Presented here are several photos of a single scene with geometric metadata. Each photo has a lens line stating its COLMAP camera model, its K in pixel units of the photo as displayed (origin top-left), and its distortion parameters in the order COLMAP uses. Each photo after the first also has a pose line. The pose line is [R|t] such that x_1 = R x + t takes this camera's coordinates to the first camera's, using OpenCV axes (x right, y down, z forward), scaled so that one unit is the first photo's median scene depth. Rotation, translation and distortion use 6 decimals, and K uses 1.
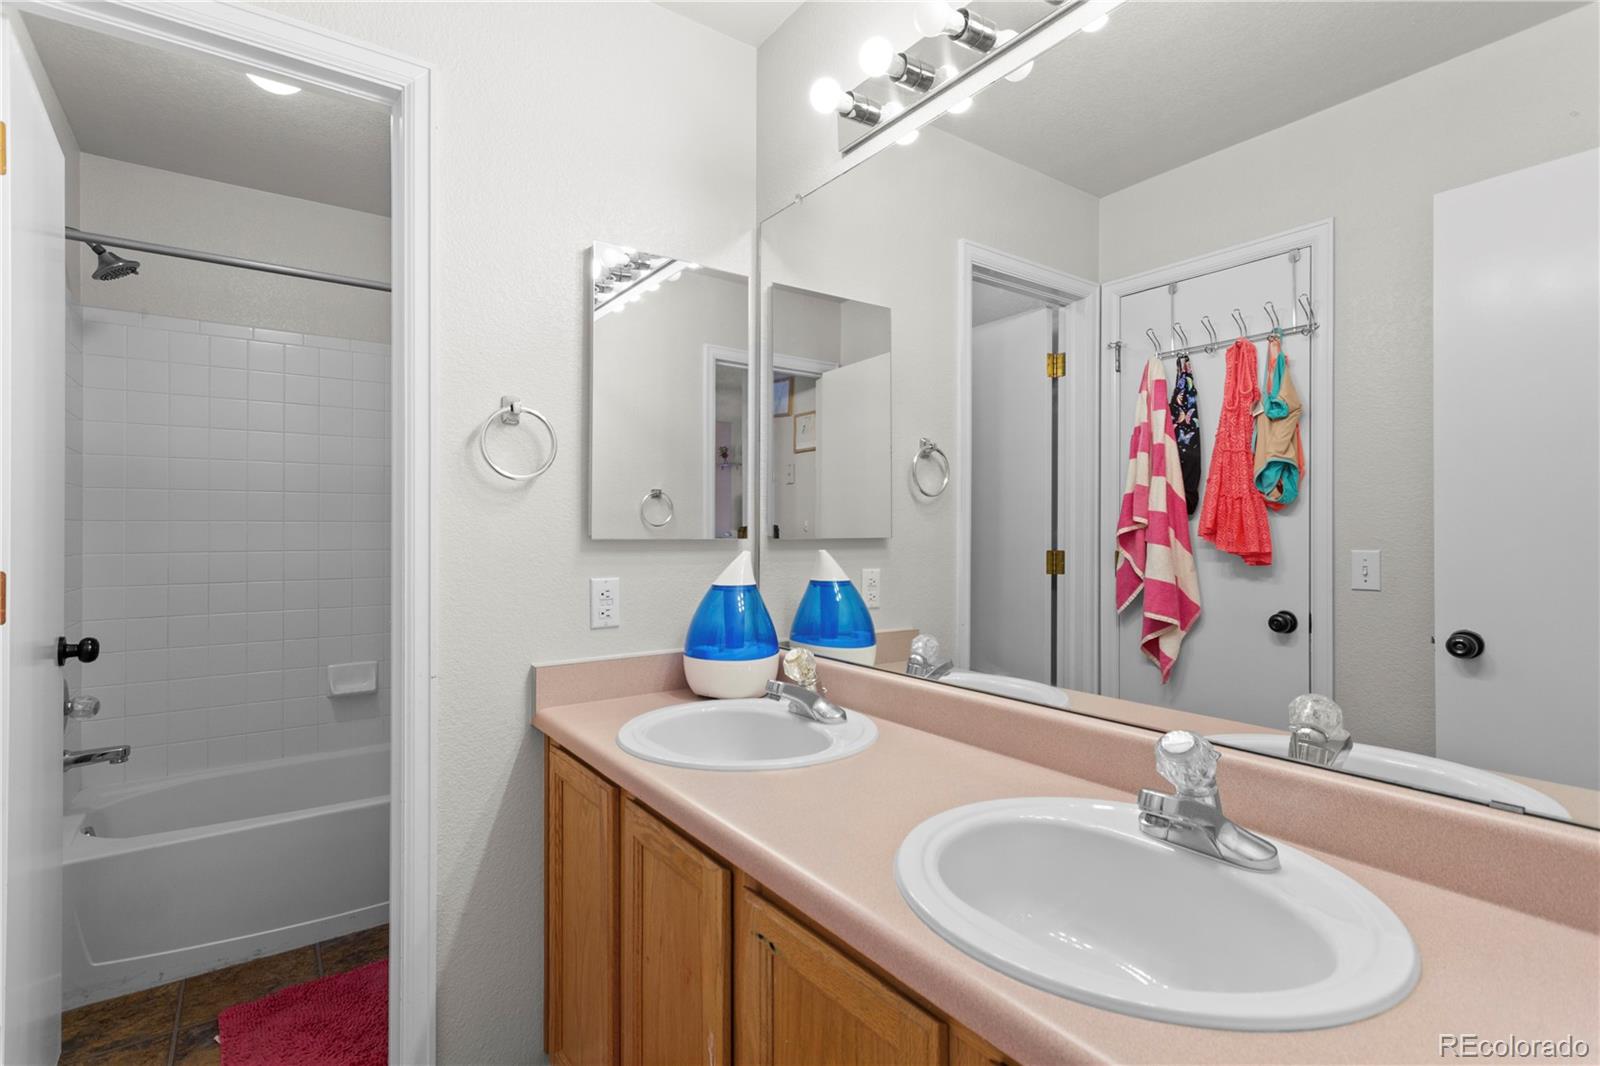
lens RADIAL K [[769.0, 0, 799.5], [0, 769.0, 532.1], [0, 0, 1]] dist [-0.001071, 0.000533]
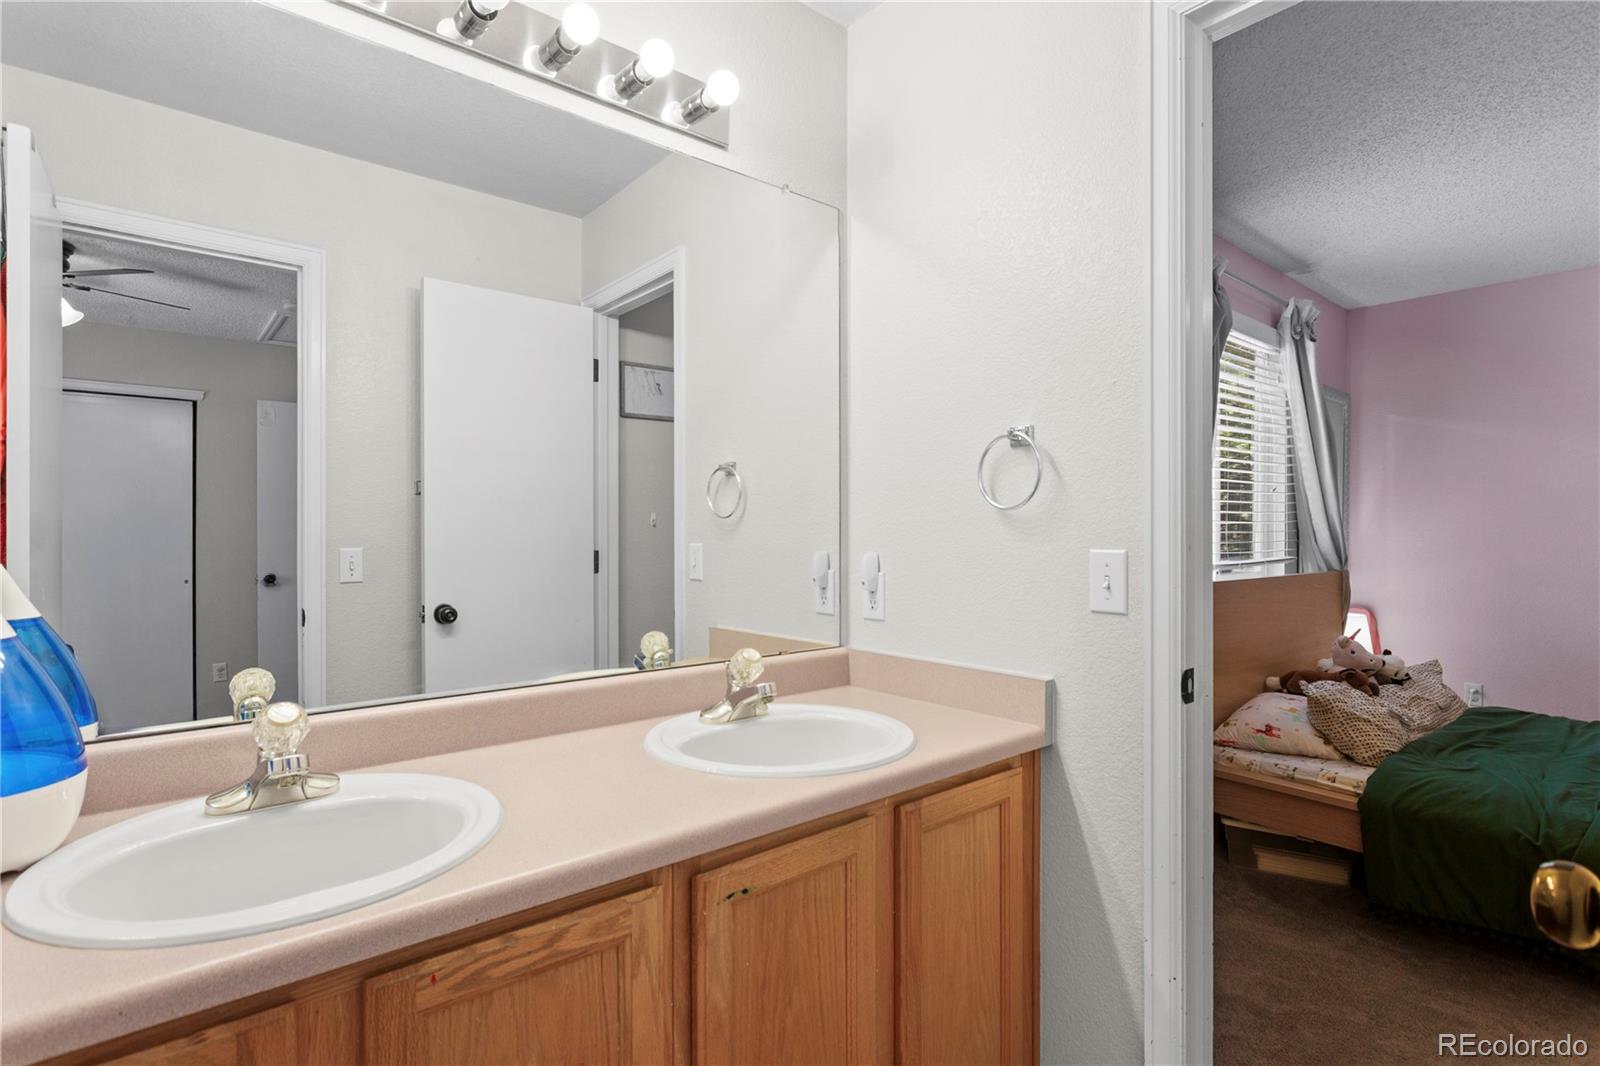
lens RADIAL K [[776.5, 0, 797.0], [0, 776.5, 532.6], [0, 0, 1]] dist [-0.004153, -0.000103]
pose [[-0.089774, -0.000036, 0.995962, -1.127308], [0.000844, 1.000000, 0.000112, -0.000400], [-0.995962, 0.000850, -0.089774, 0.958281]]
